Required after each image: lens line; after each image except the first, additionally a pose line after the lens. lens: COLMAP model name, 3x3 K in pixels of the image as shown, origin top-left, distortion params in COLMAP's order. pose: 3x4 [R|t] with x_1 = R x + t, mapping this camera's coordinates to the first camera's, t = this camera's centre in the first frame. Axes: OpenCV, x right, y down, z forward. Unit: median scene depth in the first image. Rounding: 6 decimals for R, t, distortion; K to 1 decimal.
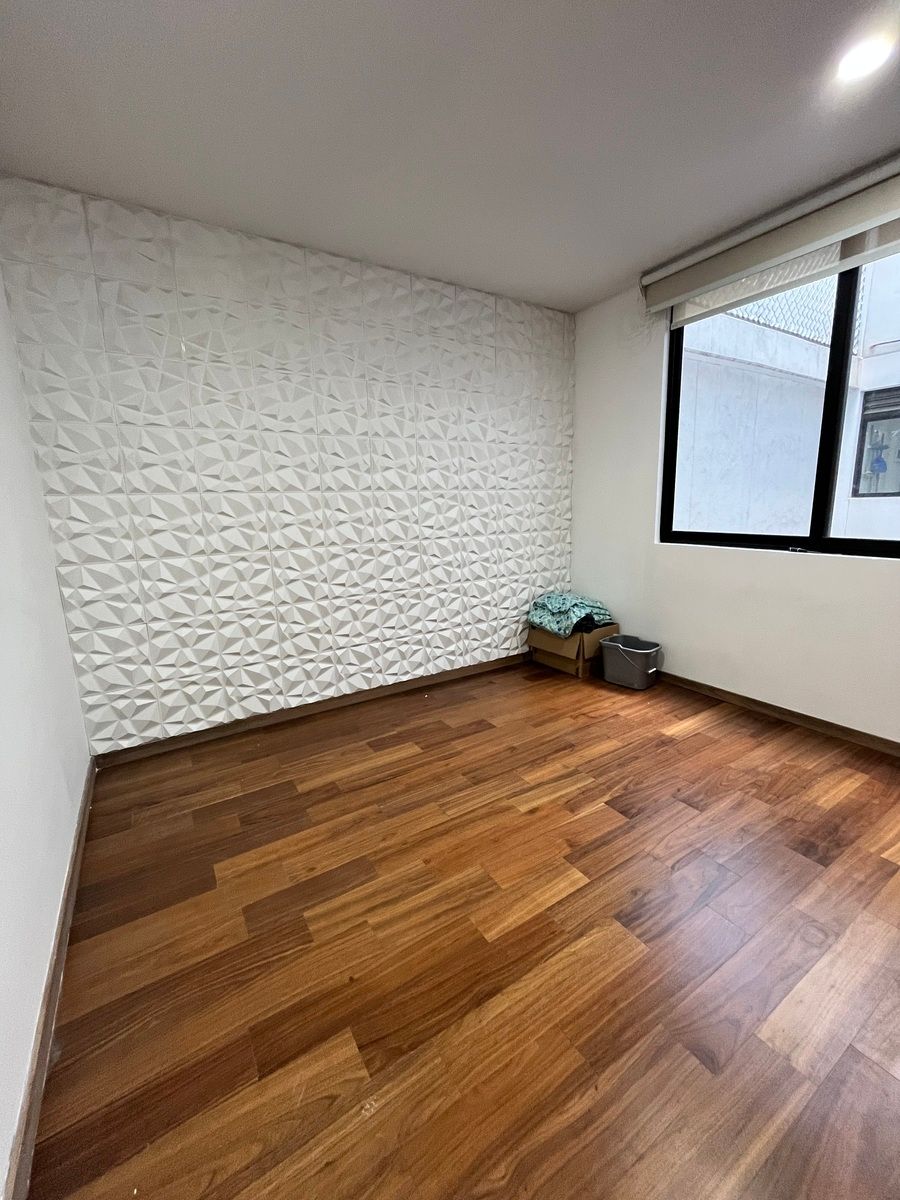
lens RADIAL K [[487.8, 0, 448.9], [0, 487.8, 599.2], [0, 0, 1]] dist [-0.002257, -0.000271]
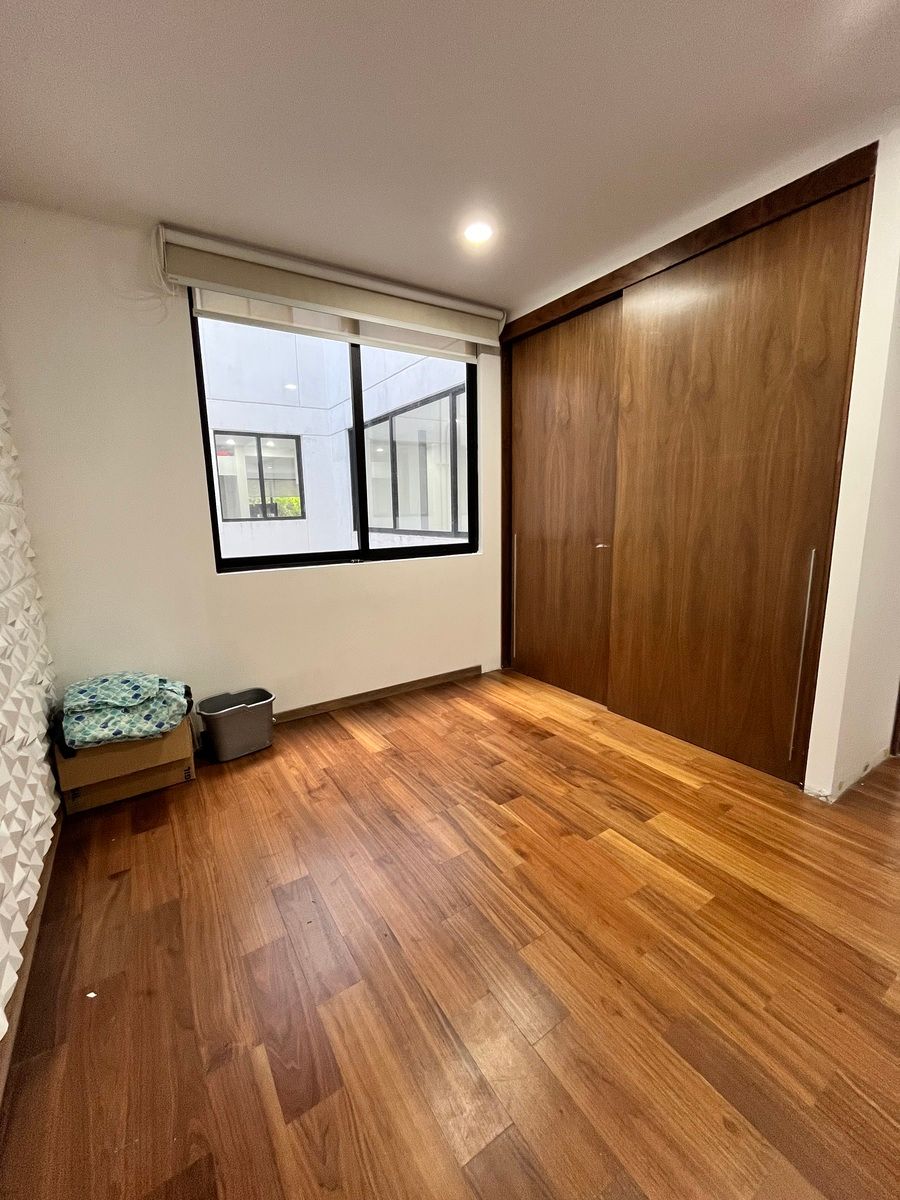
lens RADIAL K [[487.8, 0, 445.4], [0, 487.8, 599.9], [0, 0, 1]] dist [-0.002257, -0.000271]
pose [[-0.015844, -0.154270, 0.987902, -0.500003], [0.218854, 0.963533, 0.153974, -0.147091], [-0.975629, 0.218645, 0.018497, 0.782417]]
